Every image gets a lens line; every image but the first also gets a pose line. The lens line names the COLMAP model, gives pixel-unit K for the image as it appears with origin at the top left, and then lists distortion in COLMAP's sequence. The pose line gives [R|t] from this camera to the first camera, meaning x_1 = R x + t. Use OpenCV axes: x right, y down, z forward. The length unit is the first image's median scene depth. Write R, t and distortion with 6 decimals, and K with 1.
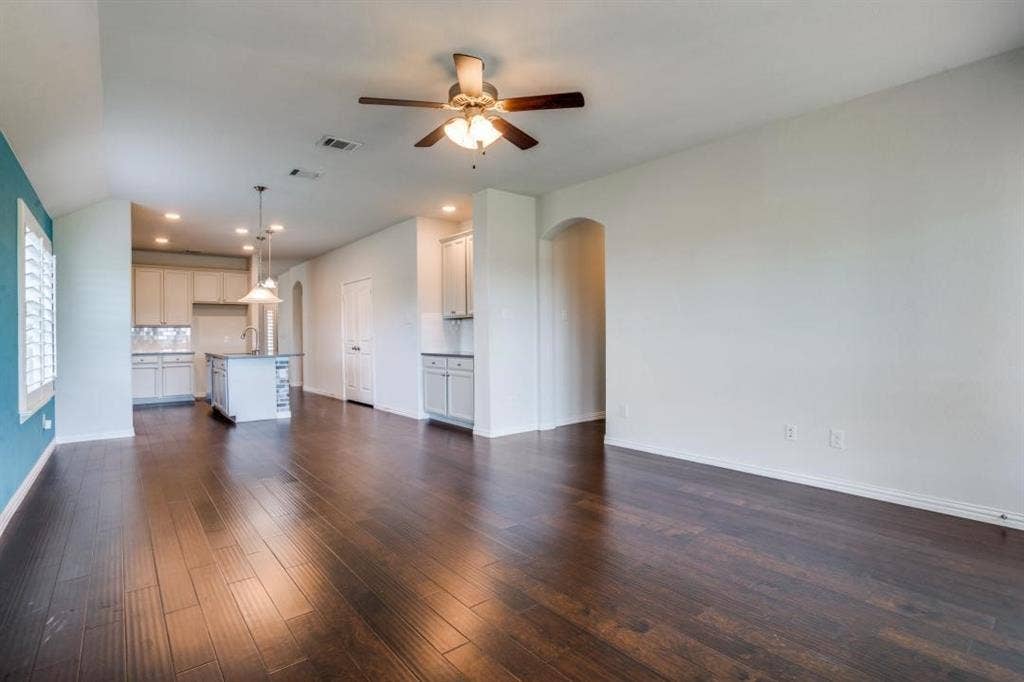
lens RADIAL K [[518.3, 0, 510.8], [0, 518.3, 344.7], [0, 0, 1]] dist [-0.044726, 0.010155]
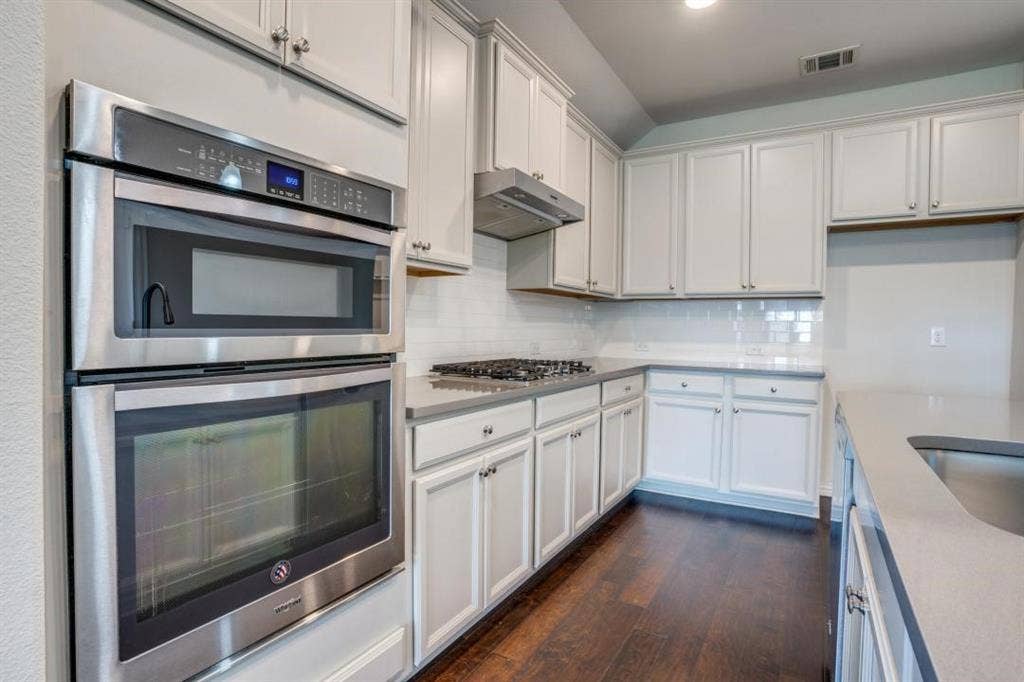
lens RADIAL K [[518.3, 0, 510.3], [0, 518.3, 345.7], [0, 0, 1]] dist [-0.044726, 0.010155]
pose [[0.360103, 0.041167, -0.932004, -0.498733], [-0.026234, 0.999078, 0.033994, -0.011567], [0.932544, 0.012209, 0.360850, 0.890445]]
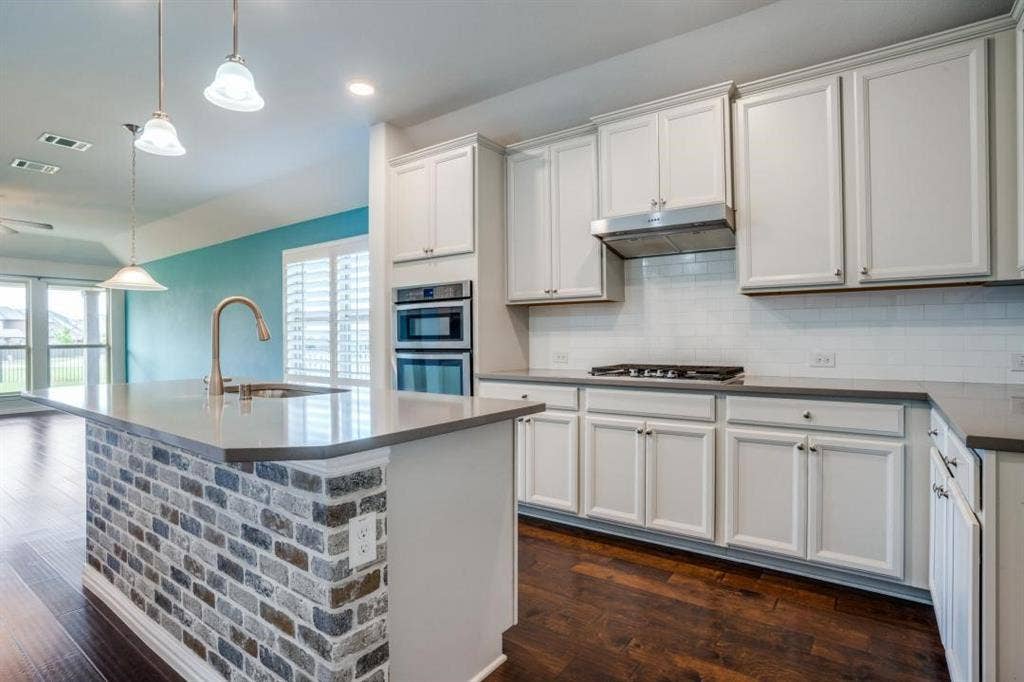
lens RADIAL K [[518.3, 0, 502.8], [0, 518.3, 339.8], [0, 0, 1]] dist [-0.044726, 0.010155]
pose [[-0.959191, 0.013750, -0.282426, -0.592561], [0.008930, 0.999792, 0.018346, -0.017623], [0.282619, 0.015075, -0.959114, 1.375107]]
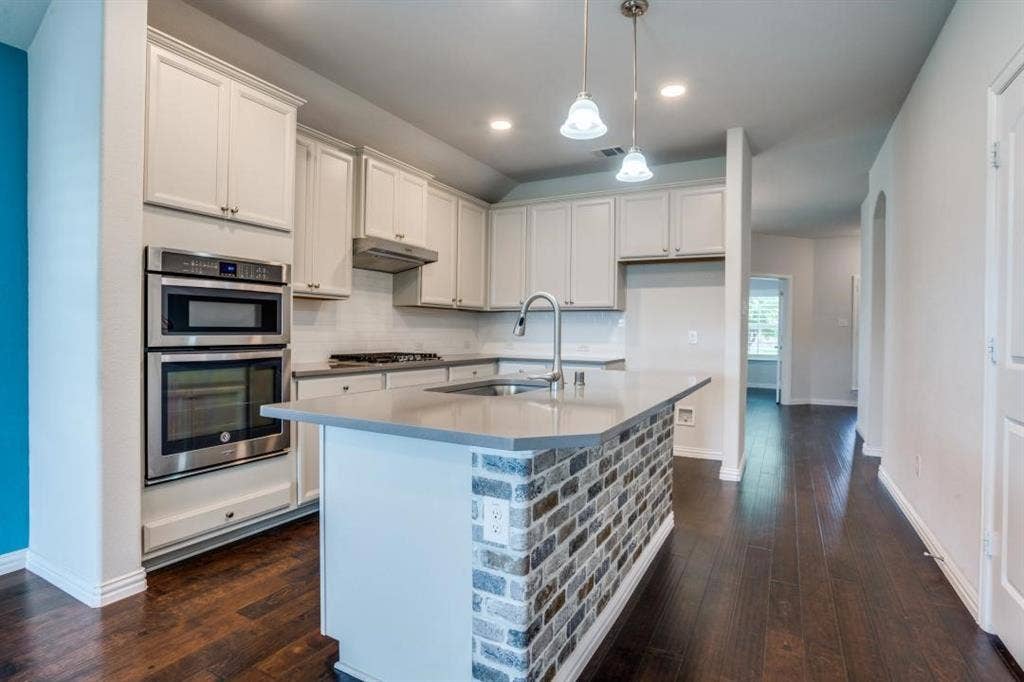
lens RADIAL K [[518.3, 0, 502.3], [0, 518.3, 349.8], [0, 0, 1]] dist [-0.044726, 0.010155]
pose [[0.378775, 0.041147, -0.924573, -0.266163], [-0.025756, 0.999093, 0.033911, -0.014583], [0.925130, 0.010969, 0.379492, 0.924117]]
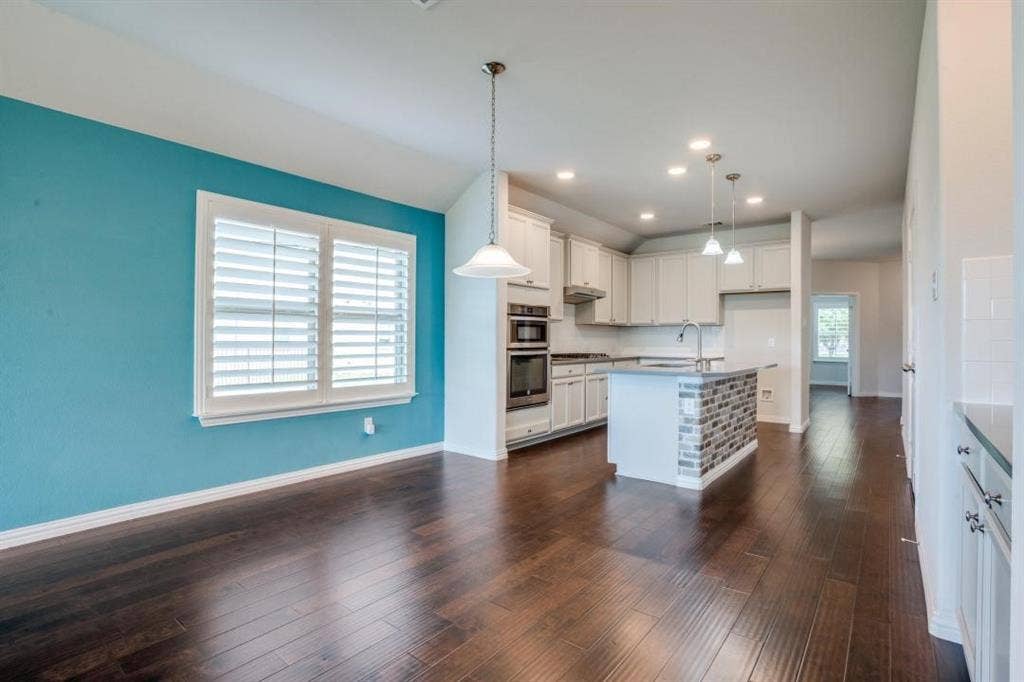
lens RADIAL K [[518.3, 0, 516.6], [0, 518.3, 340.2], [0, 0, 1]] dist [-0.044726, 0.010155]
pose [[0.255872, 0.007669, -0.966680, 0.040305], [-0.017951, 0.999834, 0.003181, -0.013289], [0.966544, 0.016539, 0.255967, 0.677098]]
